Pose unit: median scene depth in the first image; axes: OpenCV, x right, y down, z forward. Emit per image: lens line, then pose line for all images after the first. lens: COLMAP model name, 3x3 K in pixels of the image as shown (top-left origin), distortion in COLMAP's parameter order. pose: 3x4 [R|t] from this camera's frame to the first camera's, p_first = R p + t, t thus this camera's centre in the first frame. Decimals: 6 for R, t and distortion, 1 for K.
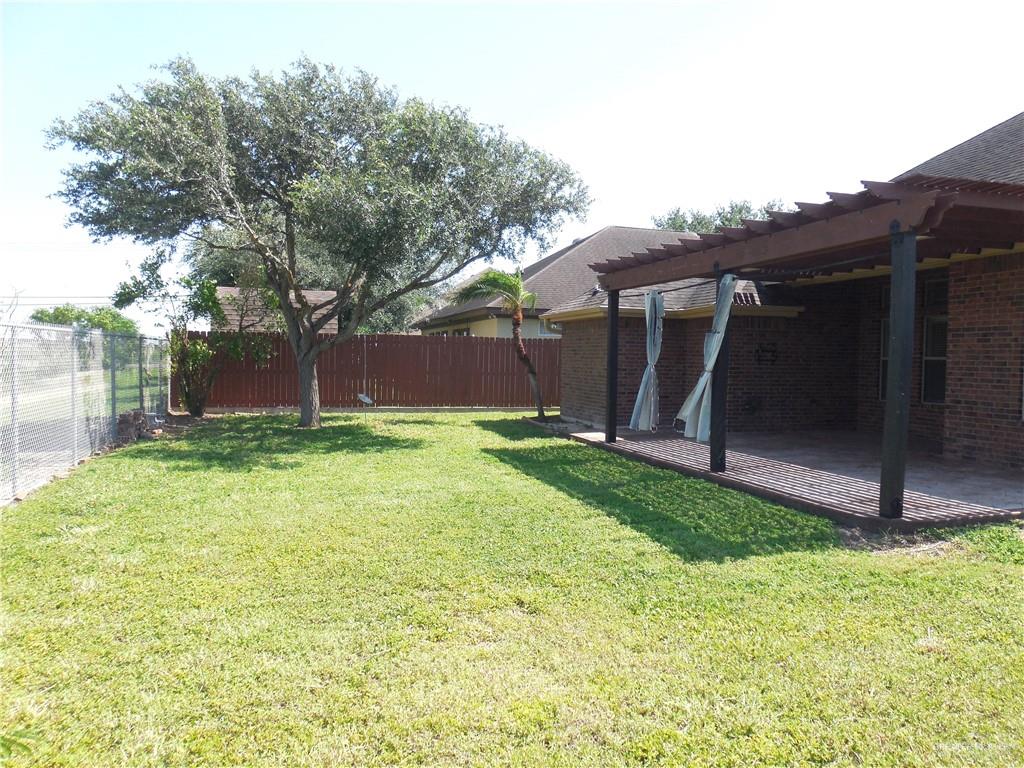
lens RADIAL K [[811.1, 0, 487.1], [0, 811.1, 381.8], [0, 0, 1]] dist [-0.059656, 0.040501]
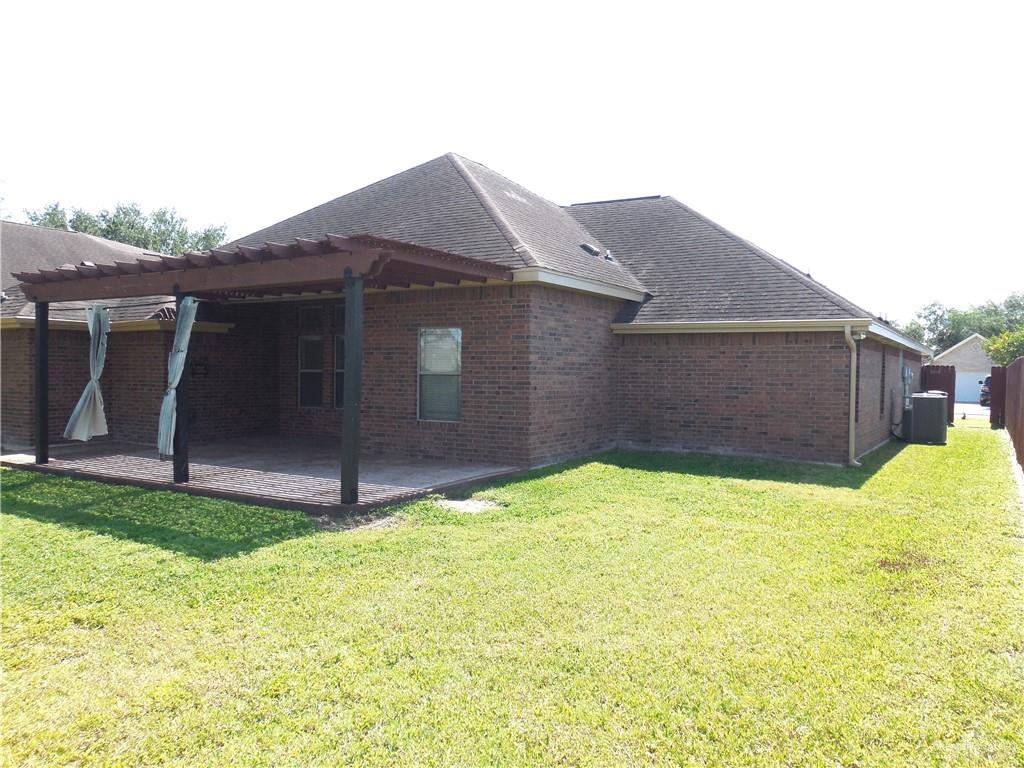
lens RADIAL K [[811.1, 0, 514.3], [0, 811.1, 384.7], [0, 0, 1]] dist [-0.059656, 0.040501]
pose [[0.725183, -0.020011, 0.688265, -0.120241], [0.023629, 0.999712, 0.004170, -0.010795], [-0.688150, 0.013239, 0.725447, -0.067188]]
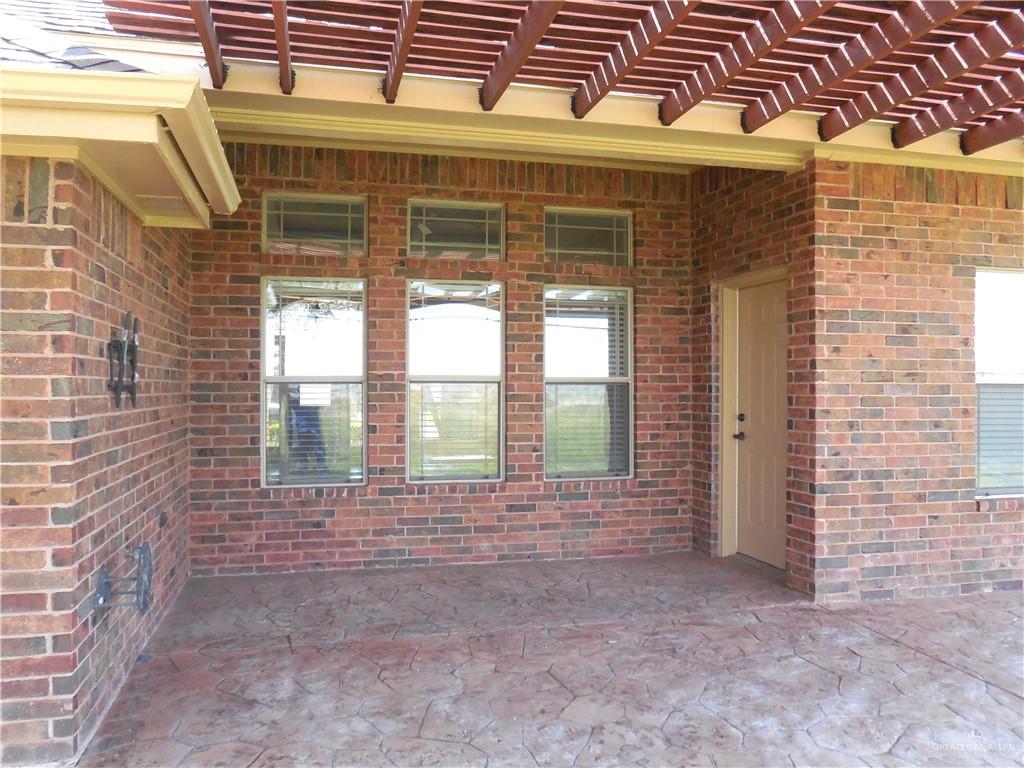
lens RADIAL K [[811.1, 0, 514.8], [0, 811.1, 390.1], [0, 0, 1]] dist [-0.059656, 0.040501]
pose [[0.006801, -0.009883, 0.999928, 0.152837], [0.029202, 0.999527, 0.009681, -0.036174], [-0.999550, 0.029135, 0.007086, 1.309997]]
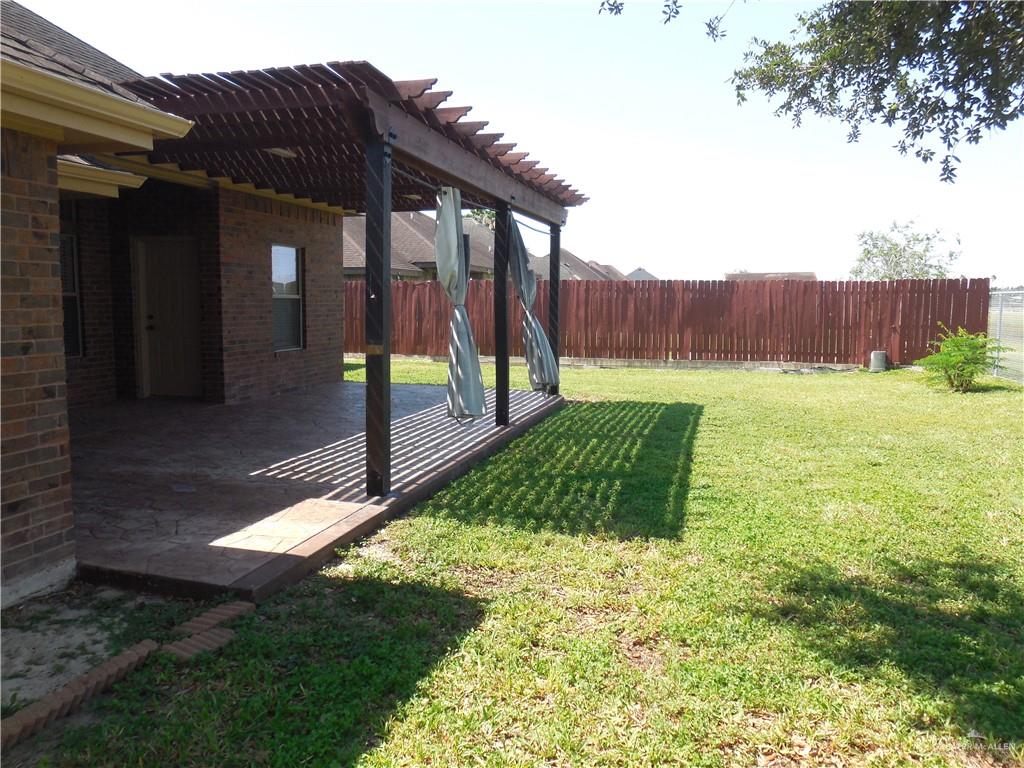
lens RADIAL K [[811.1, 0, 513.5], [0, 811.1, 381.5], [0, 0, 1]] dist [-0.059656, 0.040501]
pose [[-0.878714, -0.062340, 0.473261, -0.161996], [-0.000134, 0.991468, 0.130351, -0.058139], [-0.477349, 0.114478, -0.871225, 1.849922]]
